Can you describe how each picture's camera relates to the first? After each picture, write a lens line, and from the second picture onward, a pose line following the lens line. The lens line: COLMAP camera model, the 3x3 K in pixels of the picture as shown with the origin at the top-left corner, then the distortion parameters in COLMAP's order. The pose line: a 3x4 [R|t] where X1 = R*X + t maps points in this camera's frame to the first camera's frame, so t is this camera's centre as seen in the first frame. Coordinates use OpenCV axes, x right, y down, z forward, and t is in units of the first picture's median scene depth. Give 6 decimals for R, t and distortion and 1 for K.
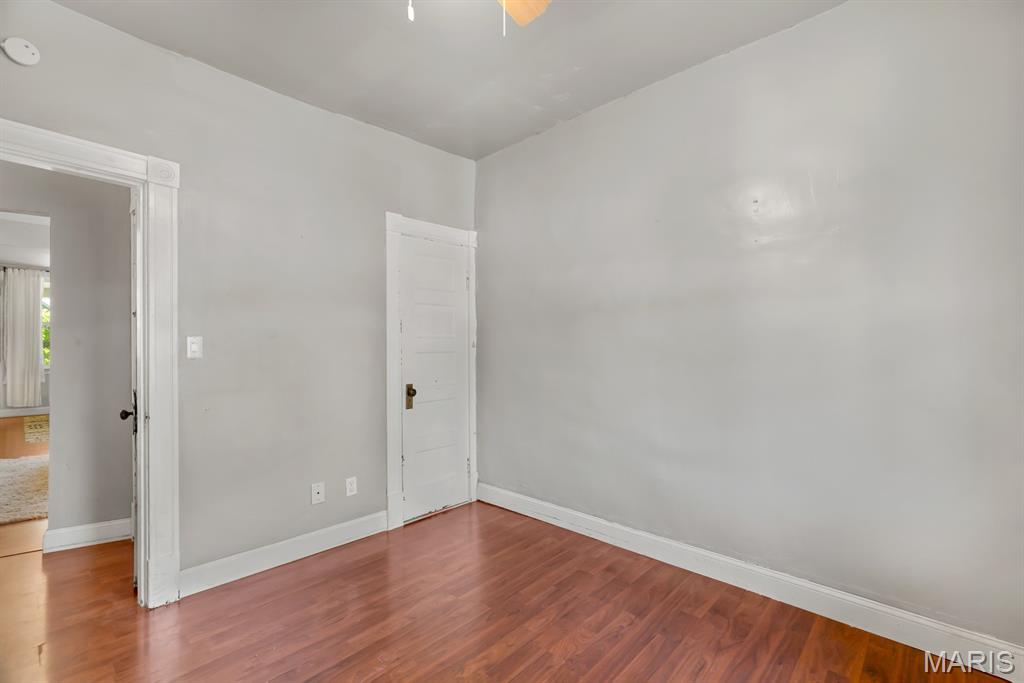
lens RADIAL K [[456.2, 0, 516.2], [0, 456.2, 346.2], [0, 0, 1]] dist [0.003605, 0.000257]
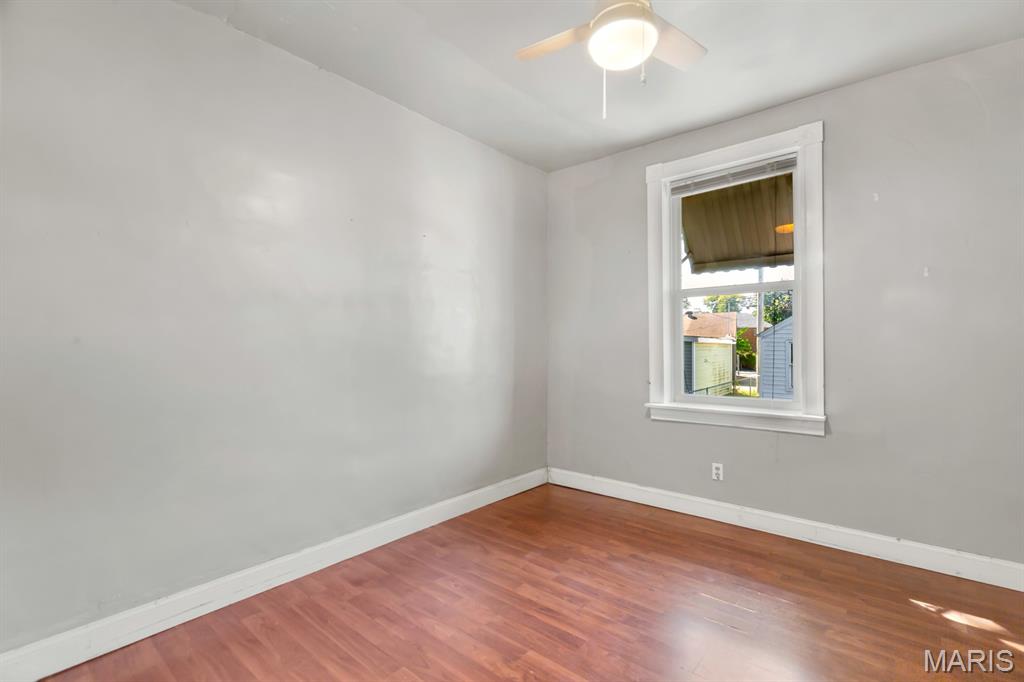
lens RADIAL K [[456.2, 0, 521.5], [0, 456.2, 344.9], [0, 0, 1]] dist [0.003605, 0.000257]
pose [[-0.035756, -0.002796, 0.999357, -0.803259], [0.013045, 0.999910, 0.003264, 0.004566], [-0.999275, 0.013153, -0.035716, 0.751143]]
